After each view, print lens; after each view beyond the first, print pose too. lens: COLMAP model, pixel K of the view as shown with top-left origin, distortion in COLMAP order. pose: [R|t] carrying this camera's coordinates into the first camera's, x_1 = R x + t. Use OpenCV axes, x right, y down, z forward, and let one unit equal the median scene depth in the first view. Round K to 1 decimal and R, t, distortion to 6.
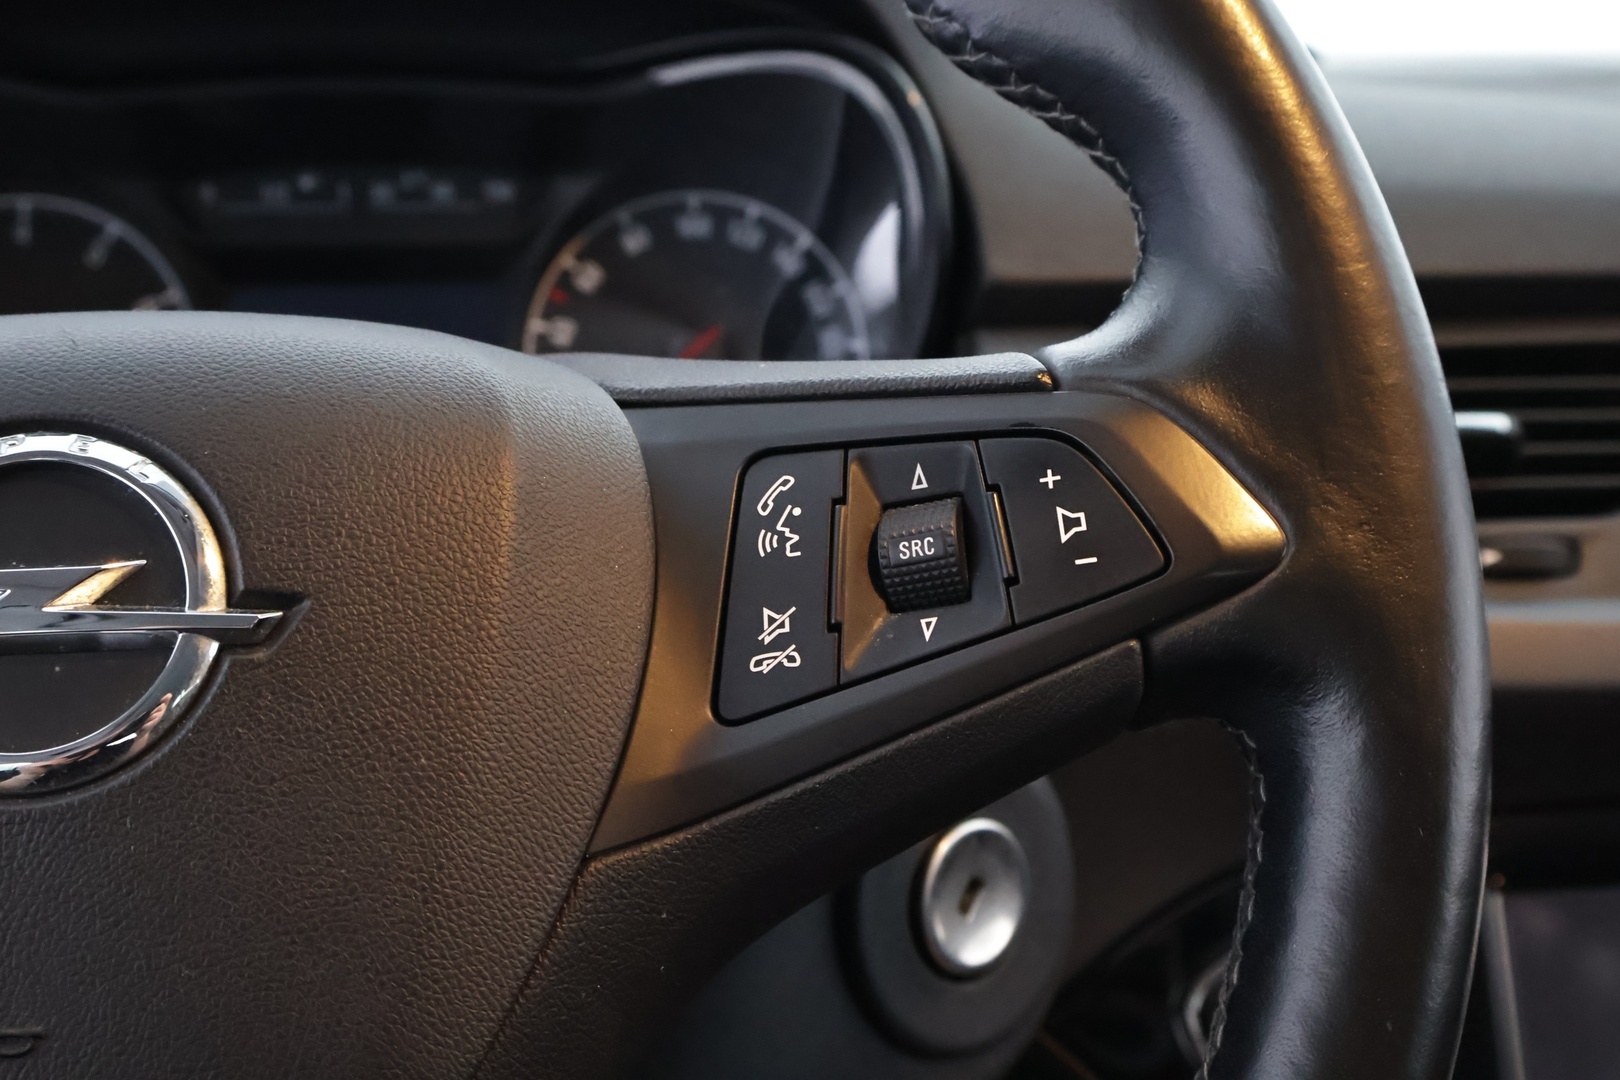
lens RADIAL K [[2338.7, 0, 810.0], [0, 2338.7, 540.0], [0, 0, 1]] dist [0.017588, 0.071659]
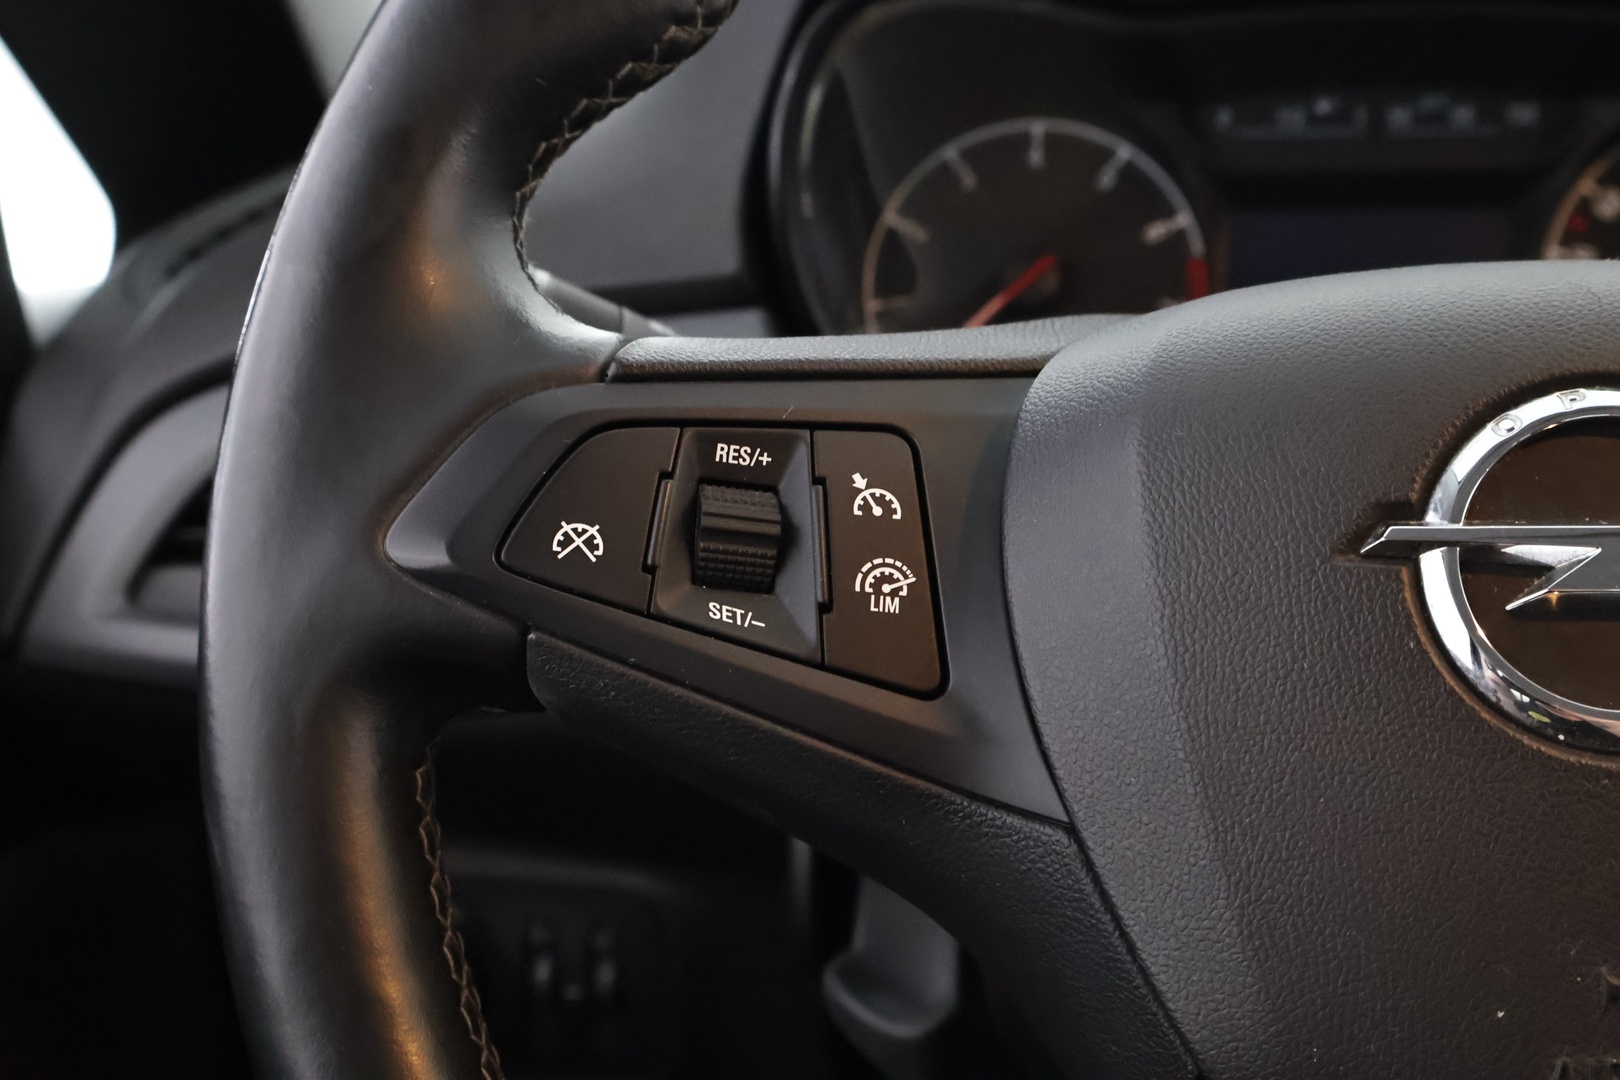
lens RADIAL K [[2338.7, 0, 810.0], [0, 2338.7, 540.0], [0, 0, 1]] dist [0.017588, 0.071659]
pose [[0.980858, 0.037056, -0.191165, -0.231376], [-0.028624, 0.998499, 0.046687, -0.008797], [0.192609, -0.040321, 0.980447, -0.025681]]
